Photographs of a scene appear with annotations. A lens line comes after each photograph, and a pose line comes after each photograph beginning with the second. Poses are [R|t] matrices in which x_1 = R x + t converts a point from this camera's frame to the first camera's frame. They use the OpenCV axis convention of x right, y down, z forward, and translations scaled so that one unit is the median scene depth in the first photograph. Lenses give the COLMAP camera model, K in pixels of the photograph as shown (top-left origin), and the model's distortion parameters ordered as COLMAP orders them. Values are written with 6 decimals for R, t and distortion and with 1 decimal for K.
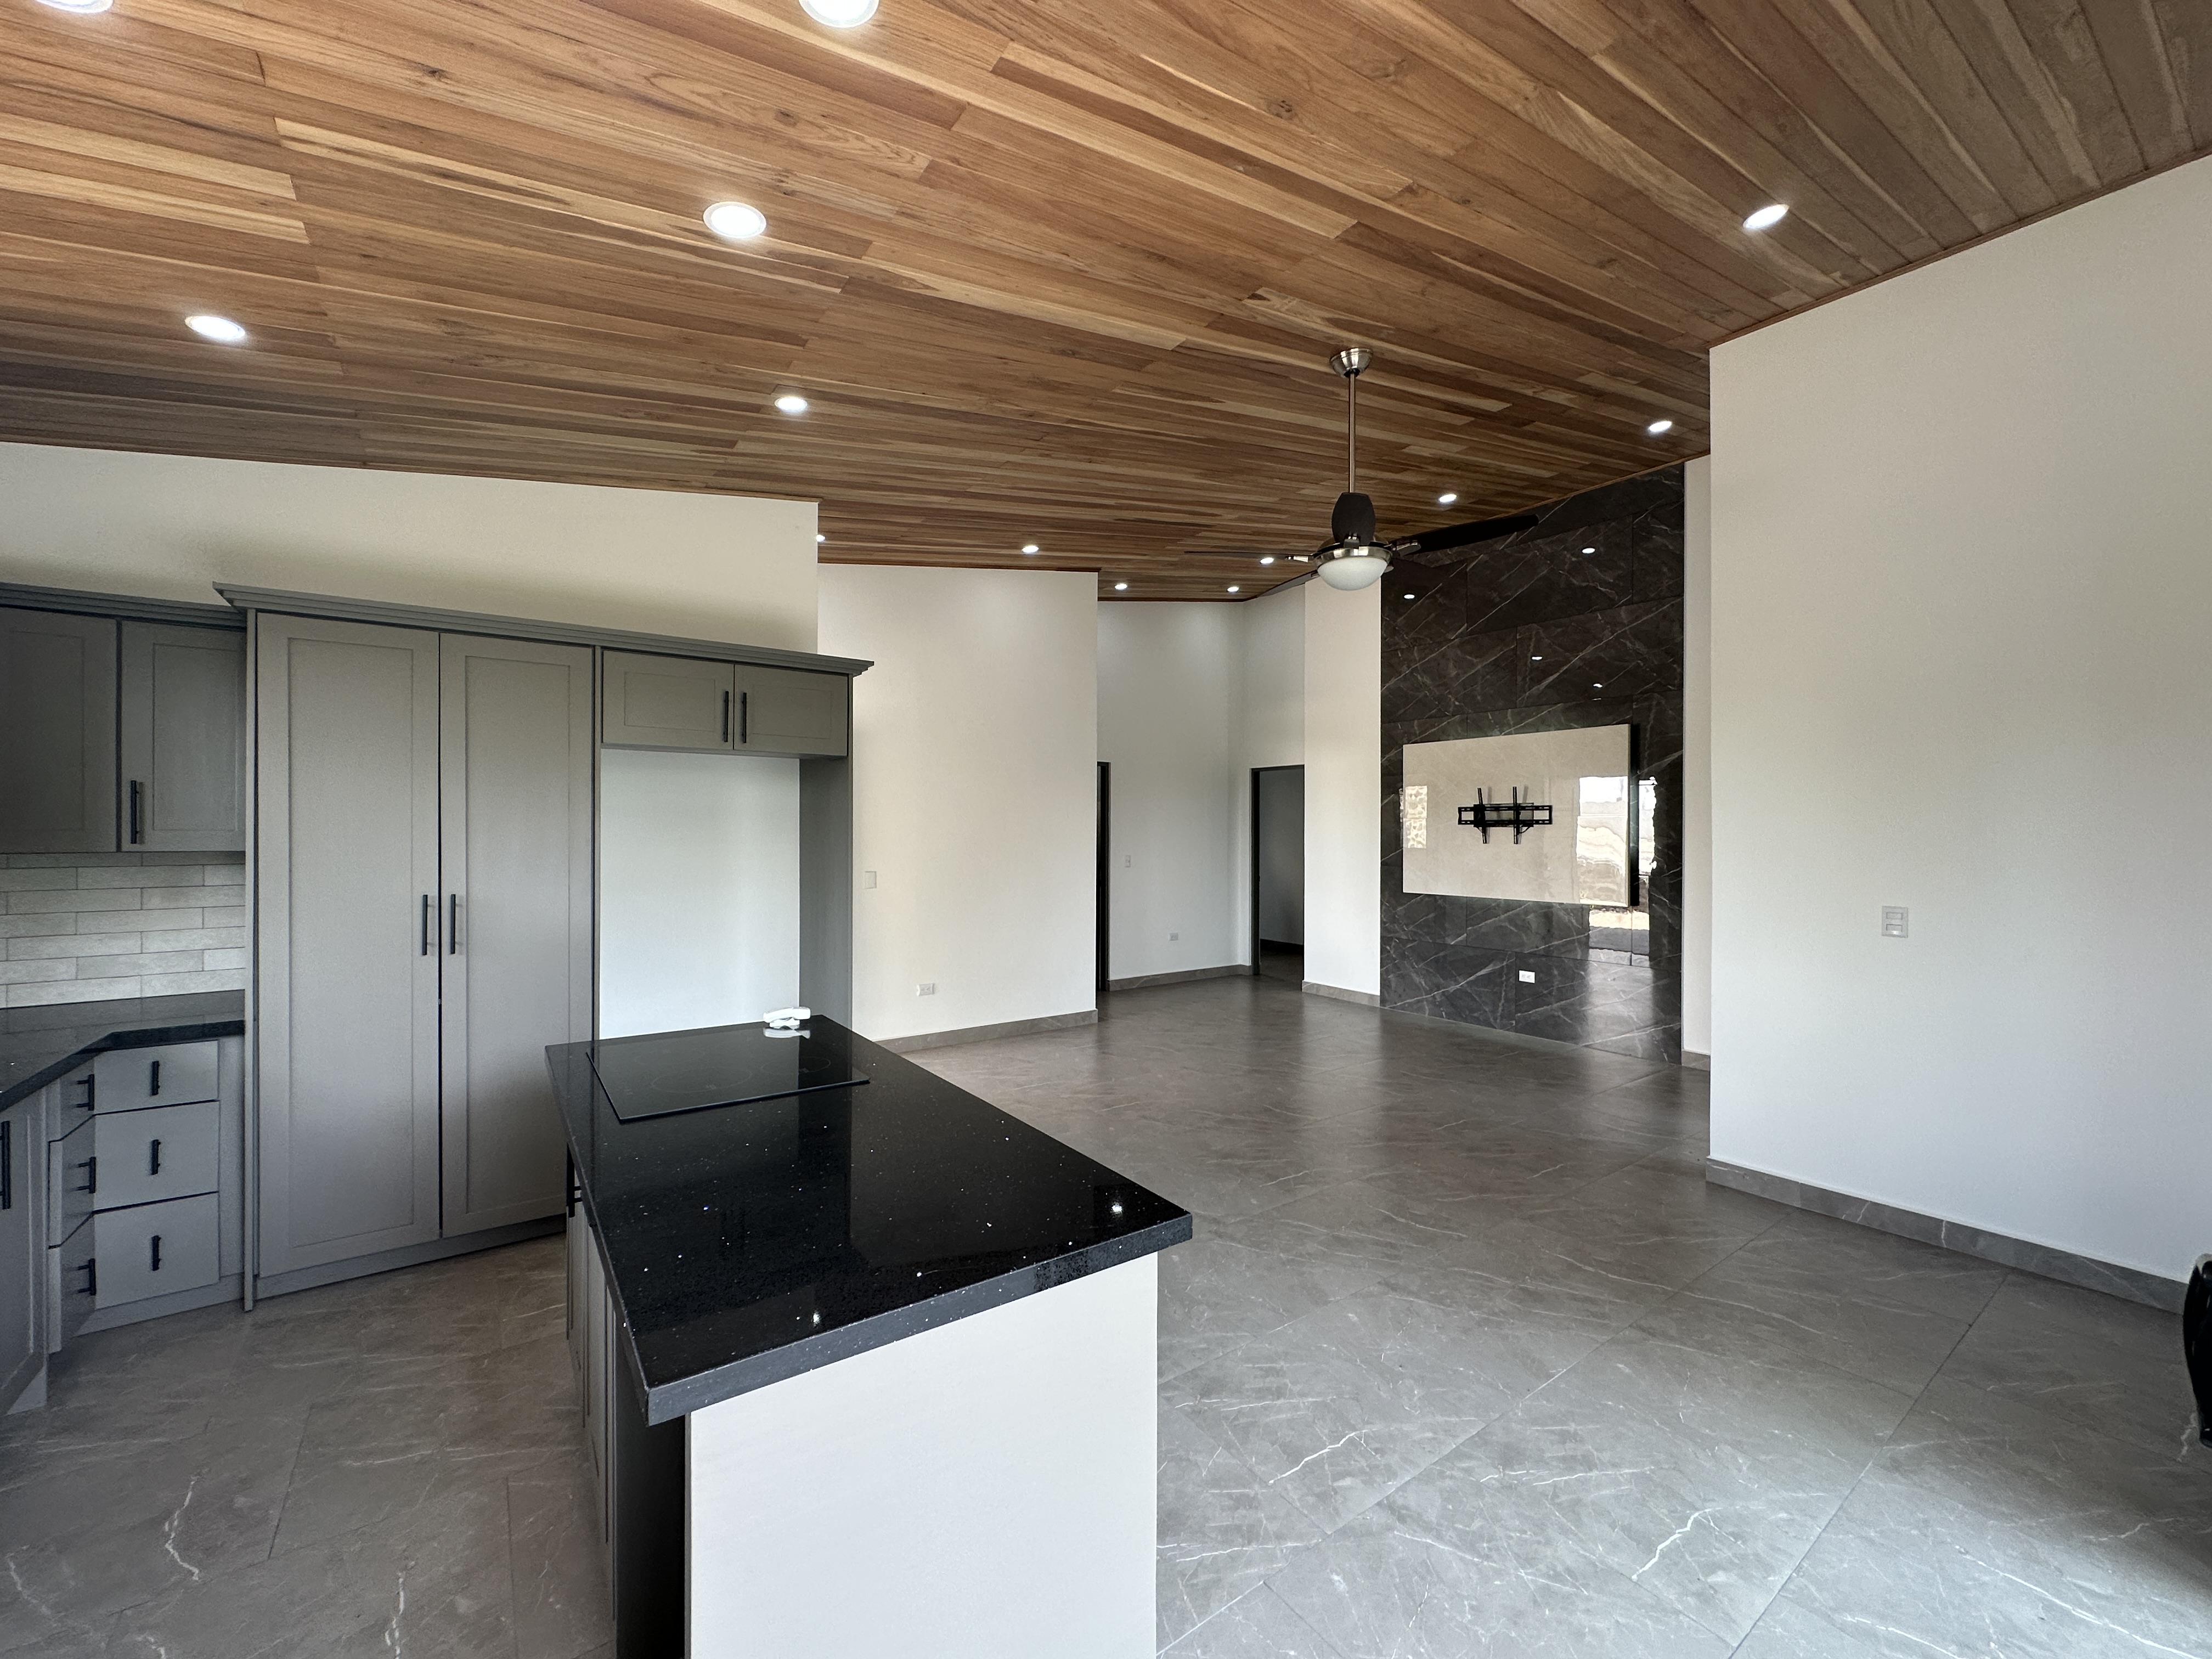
lens RADIAL K [[882.6, 0, 1106.0], [0, 882.6, 832.5], [0, 0, 1]] dist [-0.002179, 0.000282]
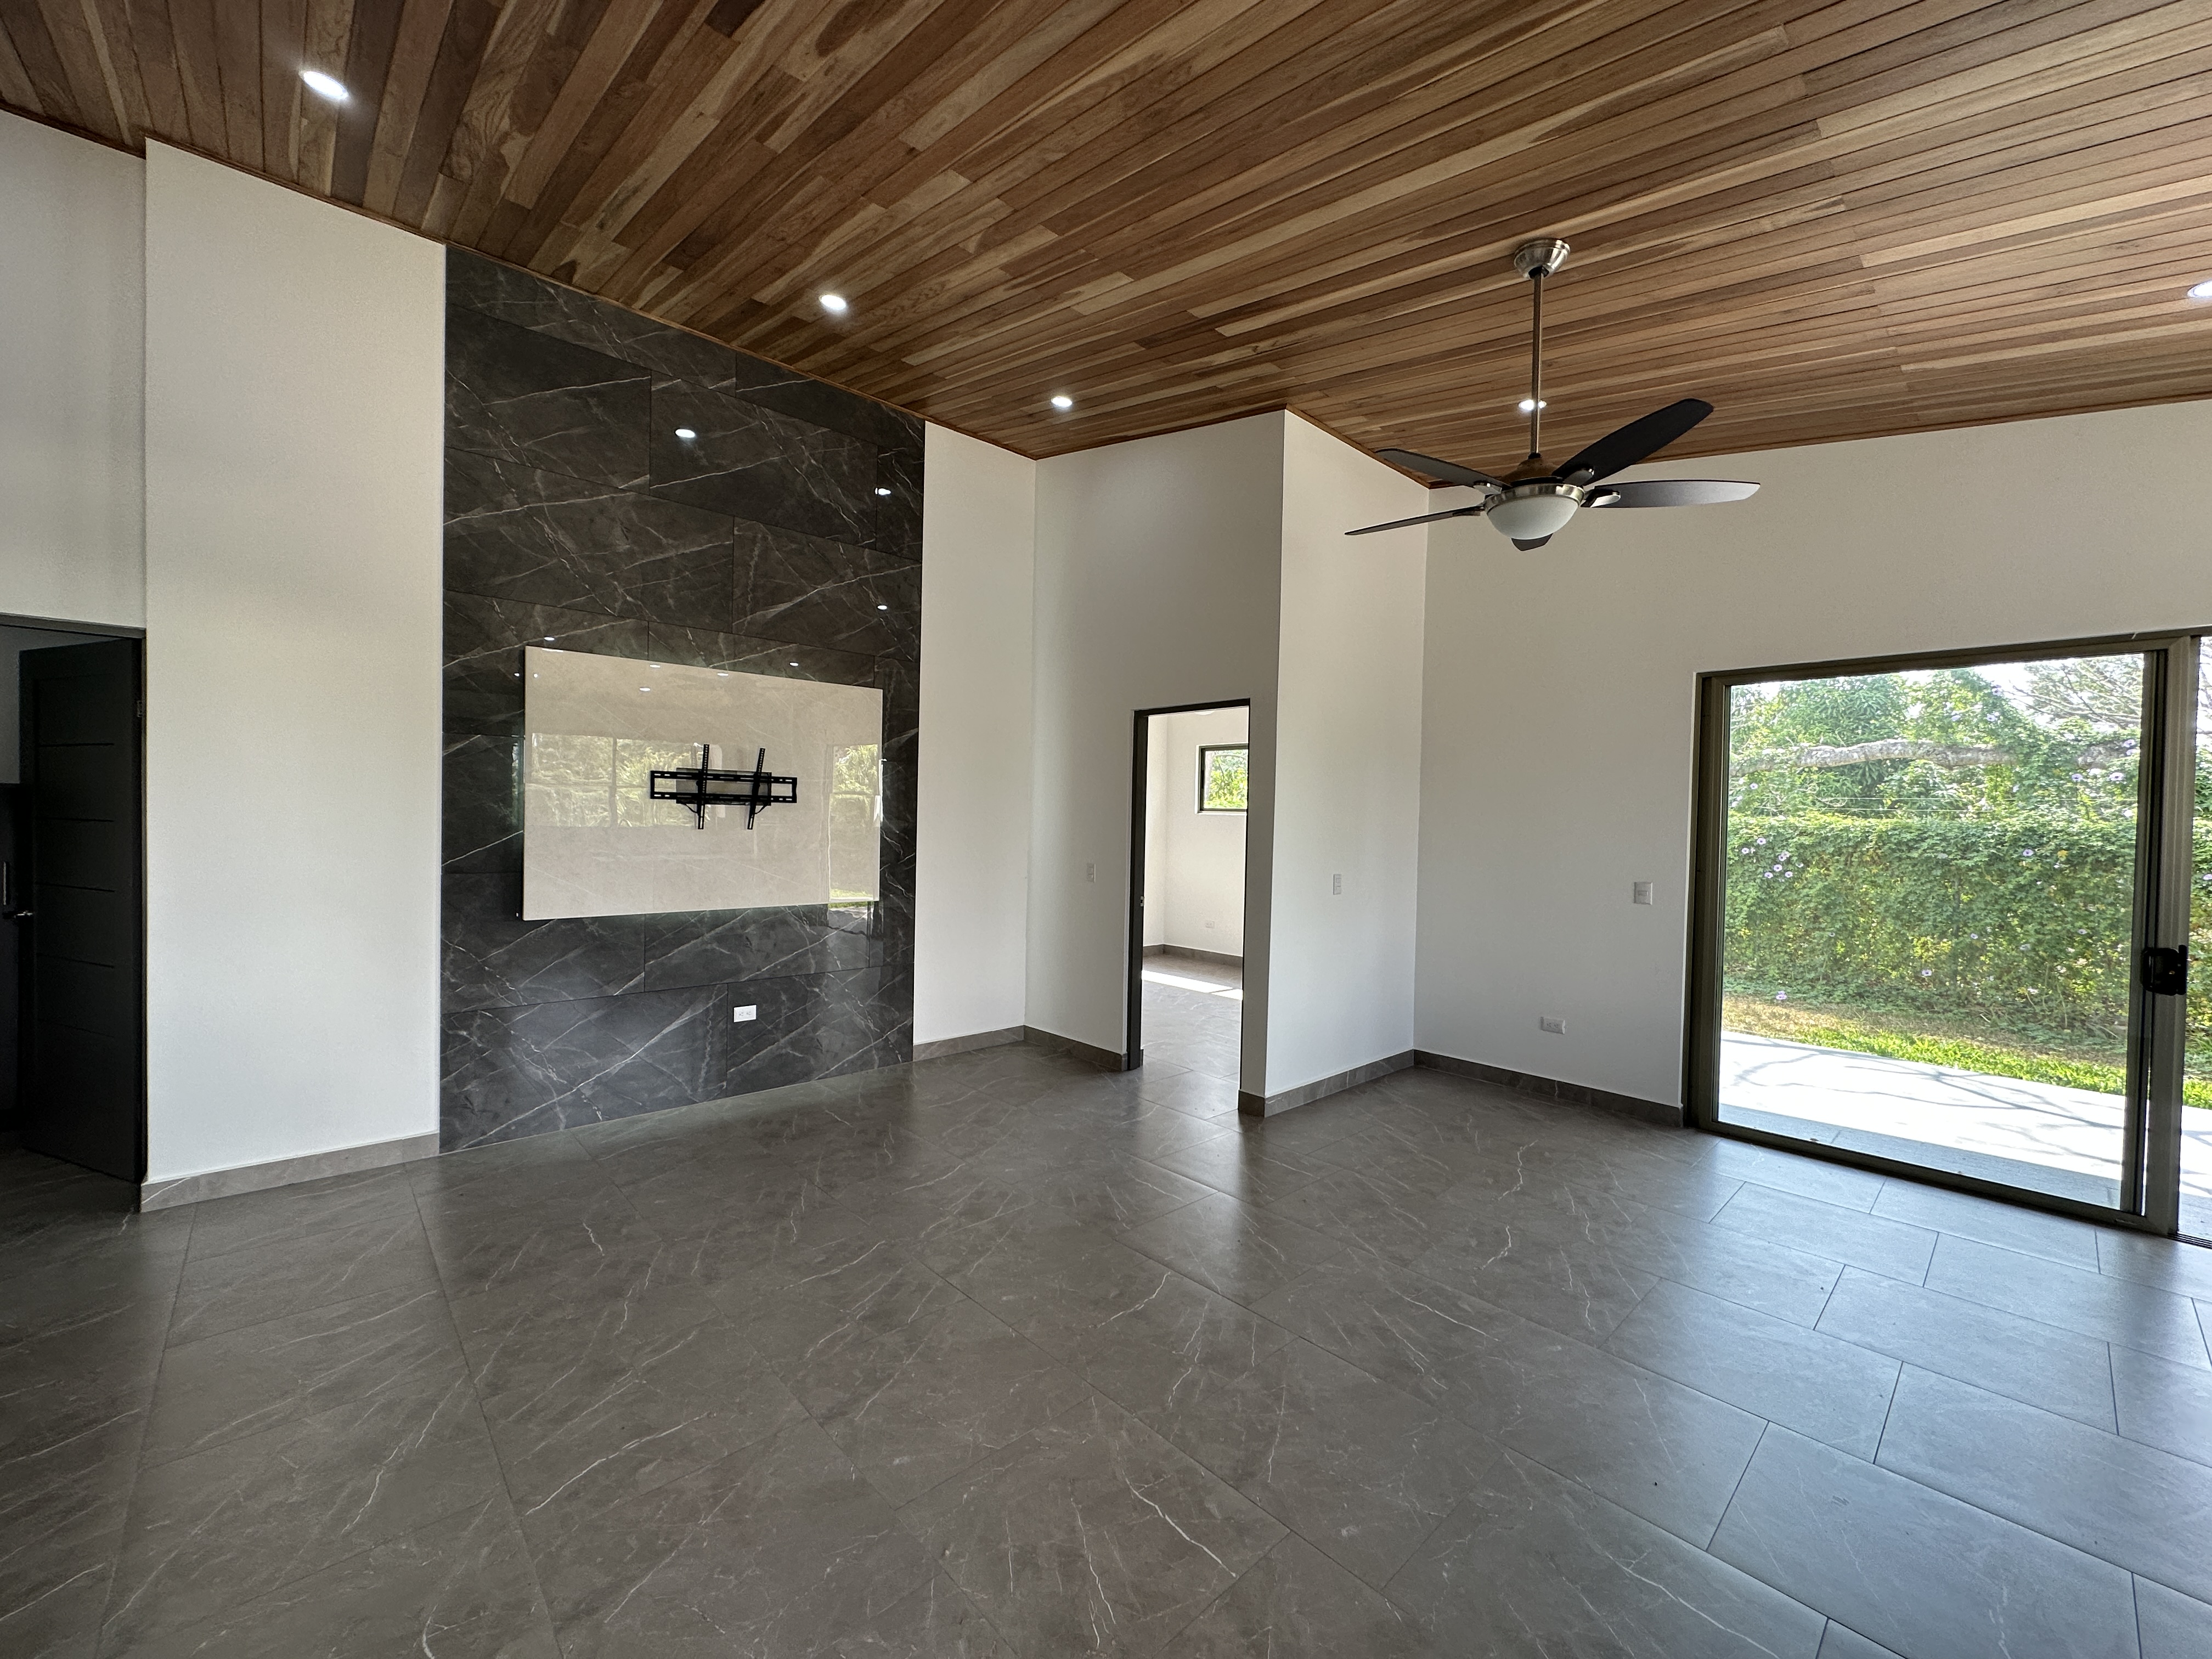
lens RADIAL K [[882.6, 0, 1106.0], [0, 882.6, 832.5], [0, 0, 1]] dist [-0.002179, 0.000282]
pose [[-0.124688, -0.025673, 0.991864, -0.268893], [-0.020427, 0.999520, 0.023304, -0.006707], [-0.991986, -0.017355, -0.125153, 0.801543]]
